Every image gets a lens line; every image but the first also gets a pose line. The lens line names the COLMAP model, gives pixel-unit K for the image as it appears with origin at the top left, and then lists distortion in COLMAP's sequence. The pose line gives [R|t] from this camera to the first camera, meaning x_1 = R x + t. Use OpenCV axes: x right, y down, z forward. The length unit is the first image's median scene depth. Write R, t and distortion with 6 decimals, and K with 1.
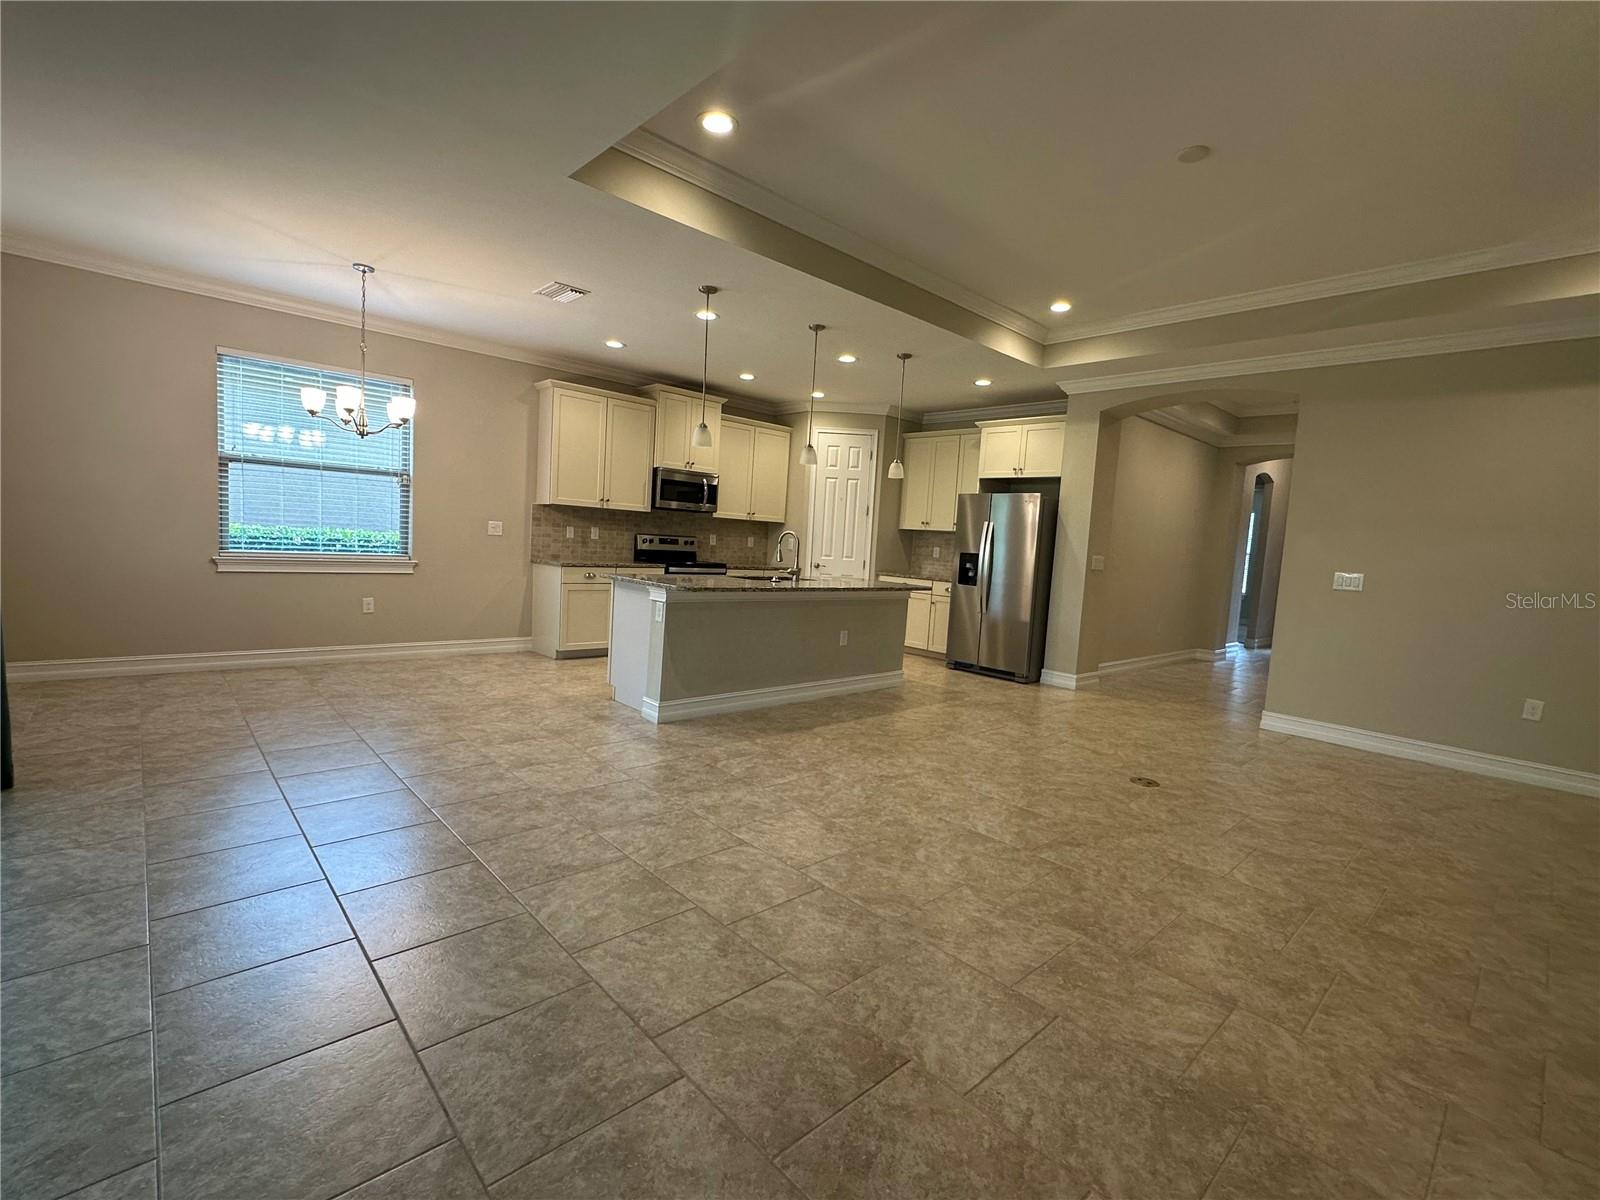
lens RADIAL K [[723.5, 0, 807.8], [0, 723.5, 604.8], [0, 0, 1]] dist [-0.004444, -0.000188]
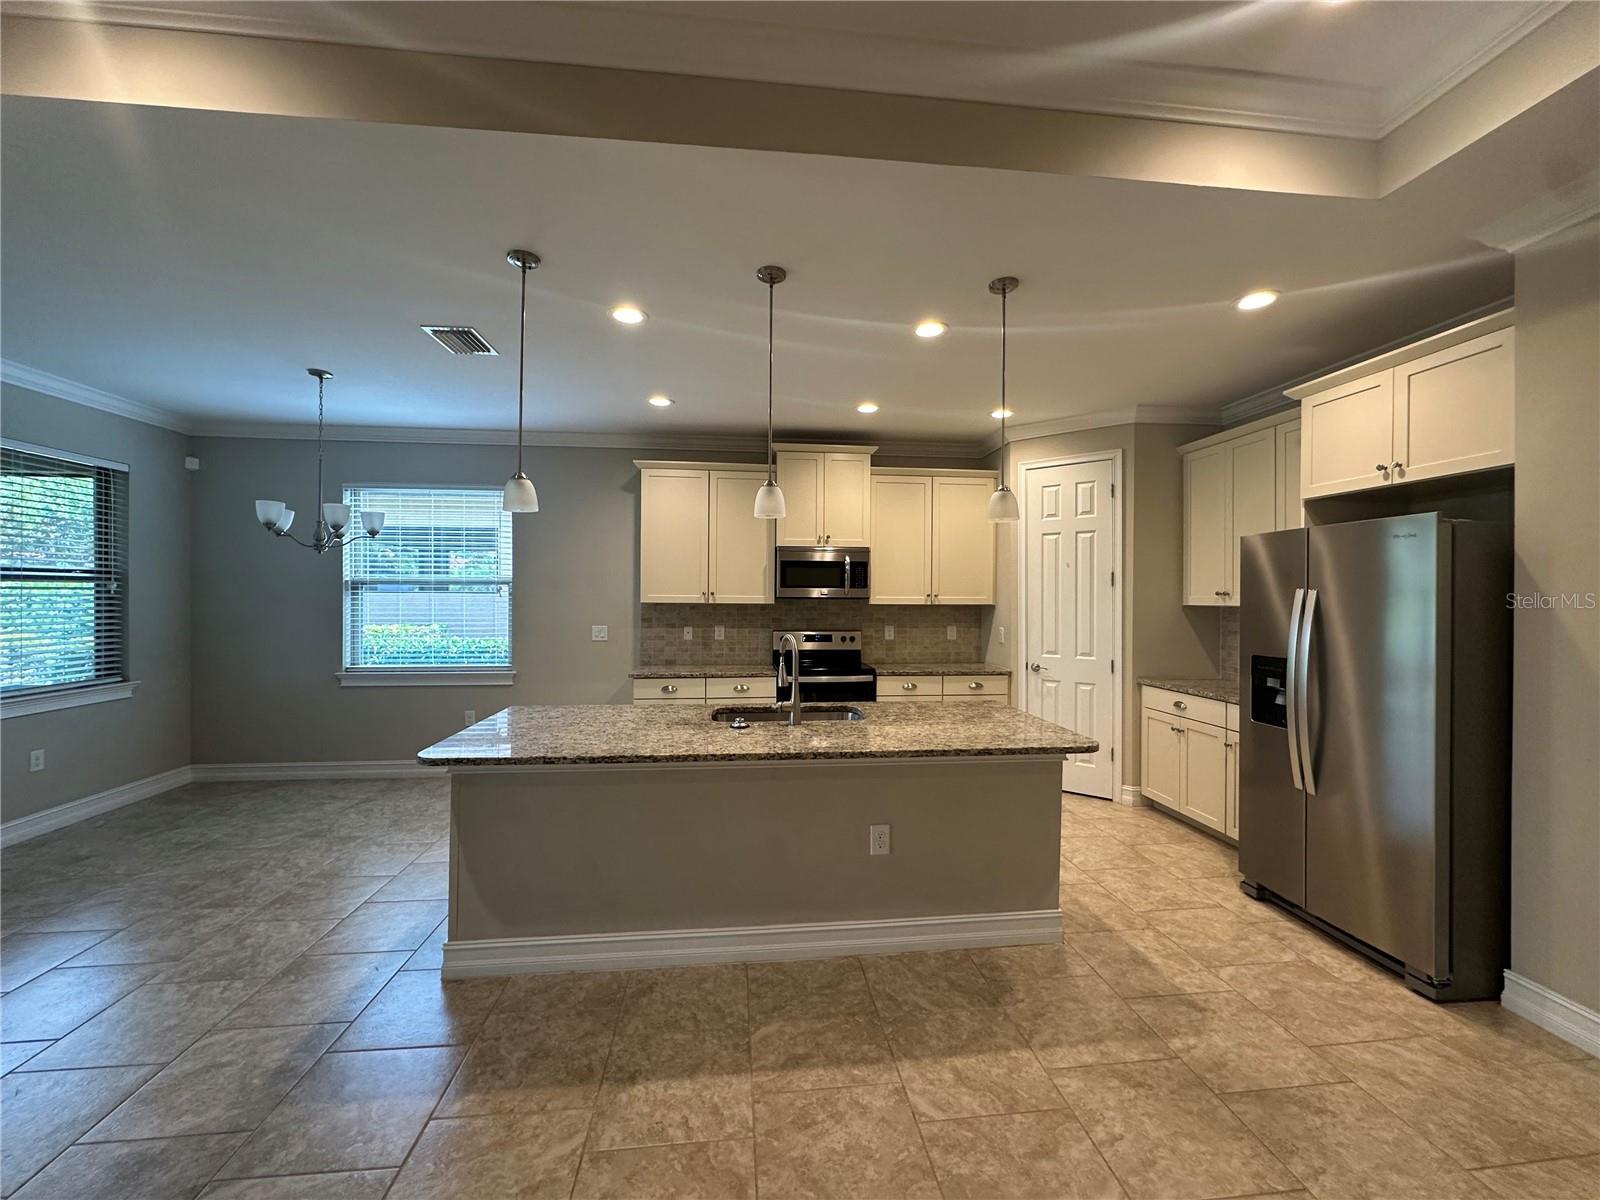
lens RADIAL K [[640.6, 0, 802.2], [0, 640.6, 599.8], [0, 0, 1]] dist [-0.006127, 0.001018]
pose [[0.796119, -0.055318, -0.602606, 0.229148], [-0.011758, 0.994211, -0.106800, -0.058901], [0.605026, 0.092111, 0.790860, 0.469959]]
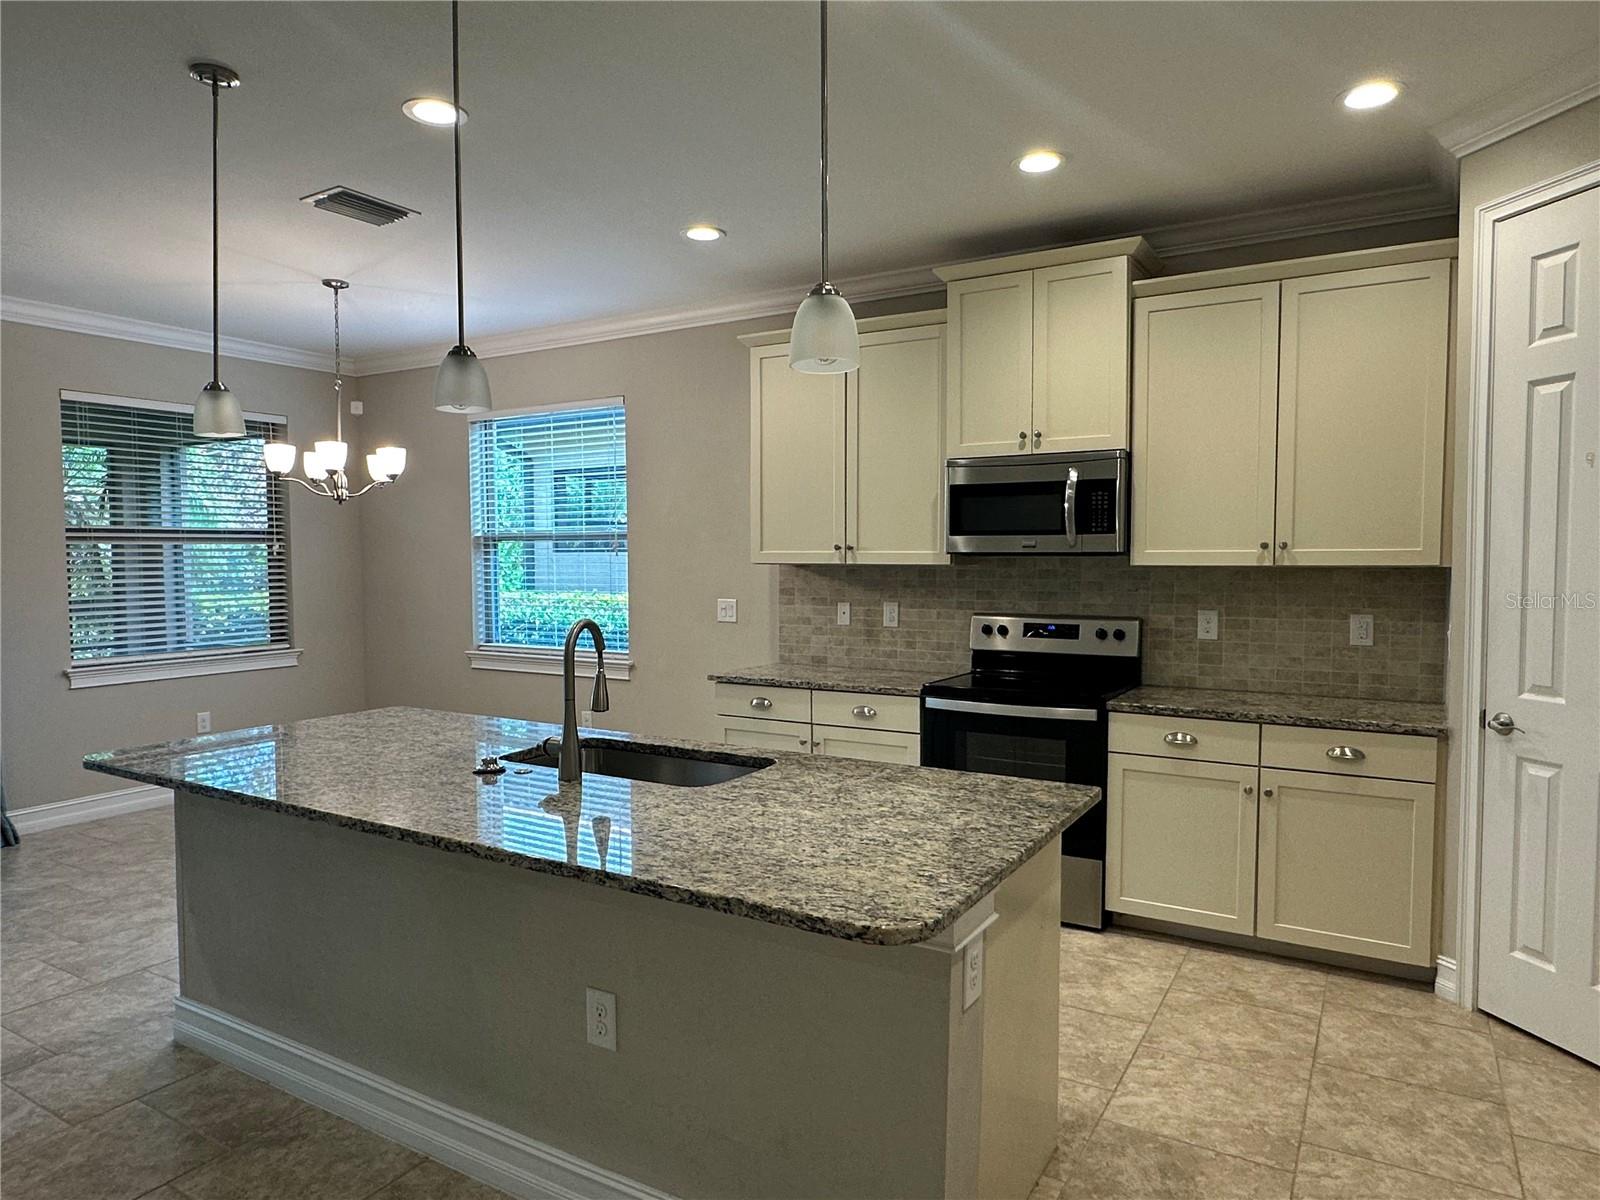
lens RADIAL K [[1003.2, 0, 805.3], [0, 1003.2, 610.0], [0, 0, 1]] dist [-0.007950, 0.003150]
pose [[0.273070, -0.010424, -0.961938, 0.337414], [-0.069689, 0.997100, -0.030588, -0.077613], [0.959467, 0.075389, 0.271552, 0.762304]]
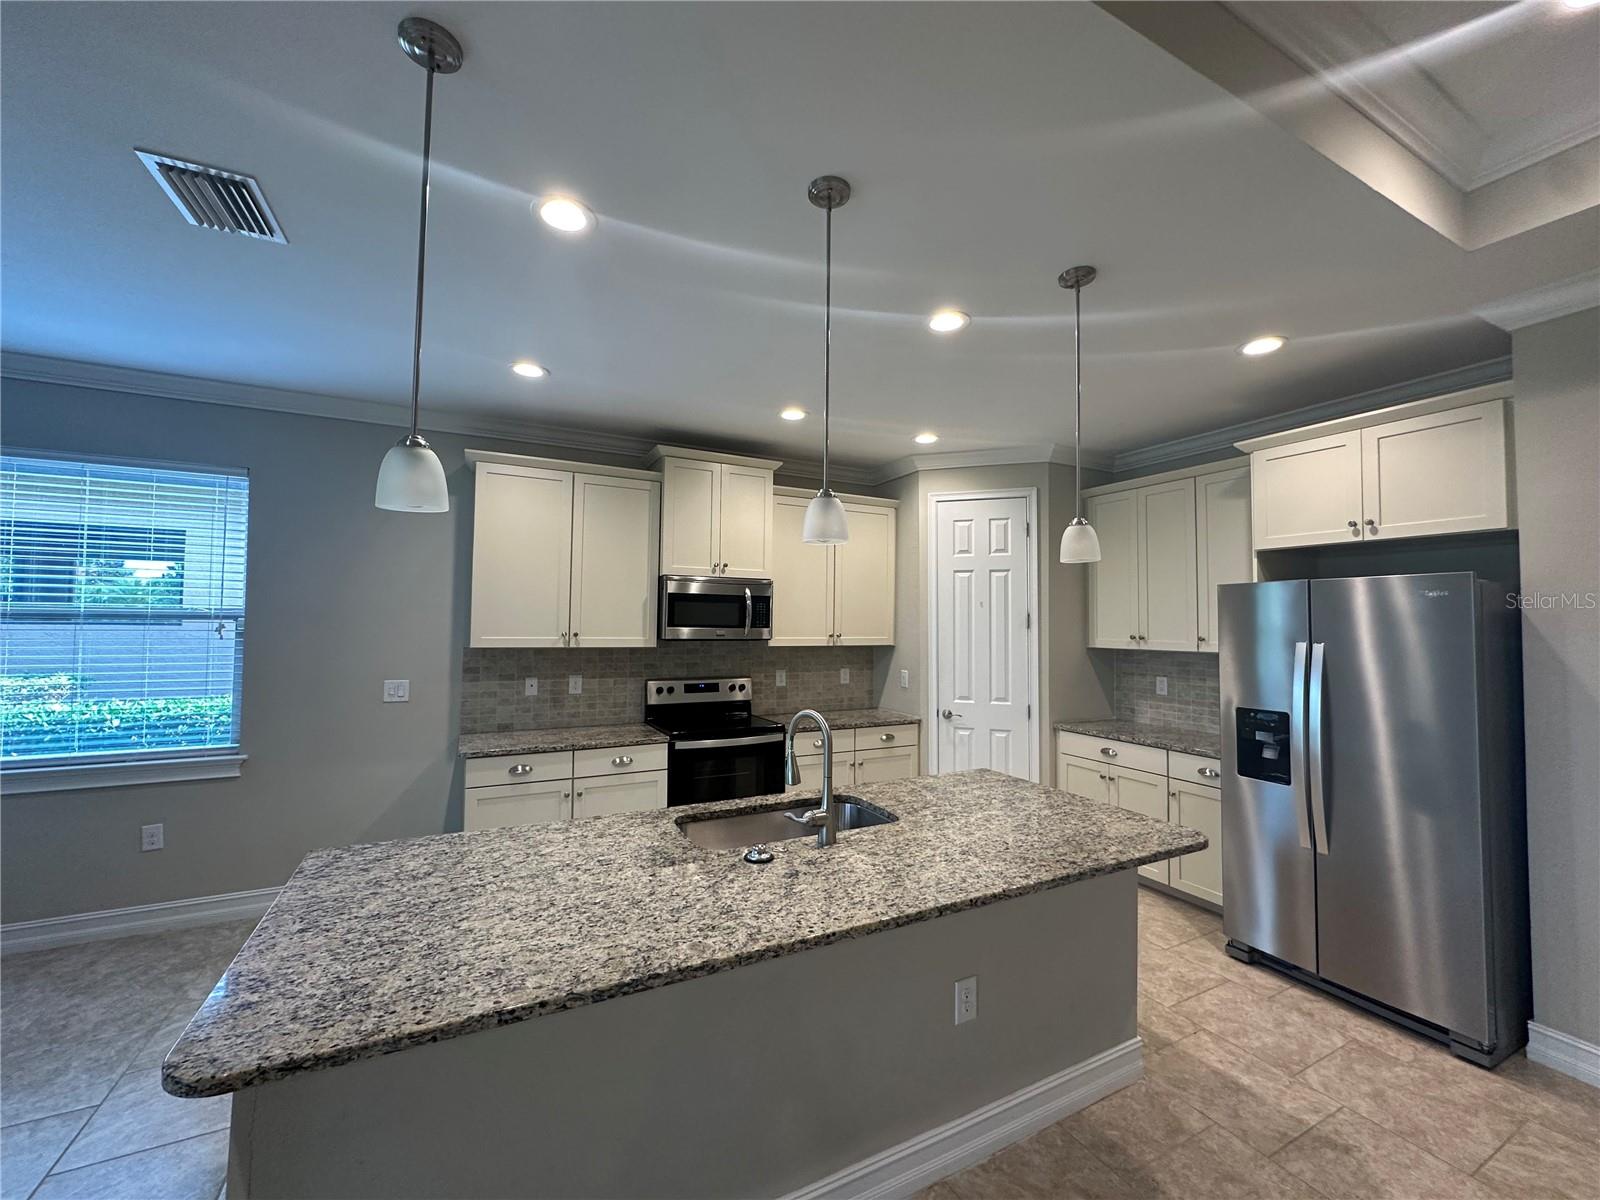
lens RADIAL K [[640.6, 0, 801.5], [0, 640.6, 599.5], [0, 0, 1]] dist [-0.006127, 0.001018]
pose [[0.959340, -0.062443, -0.275261, 0.056922], [0.023283, 0.989405, -0.143300, -0.087679], [0.281293, 0.131065, 0.950630, 0.509831]]
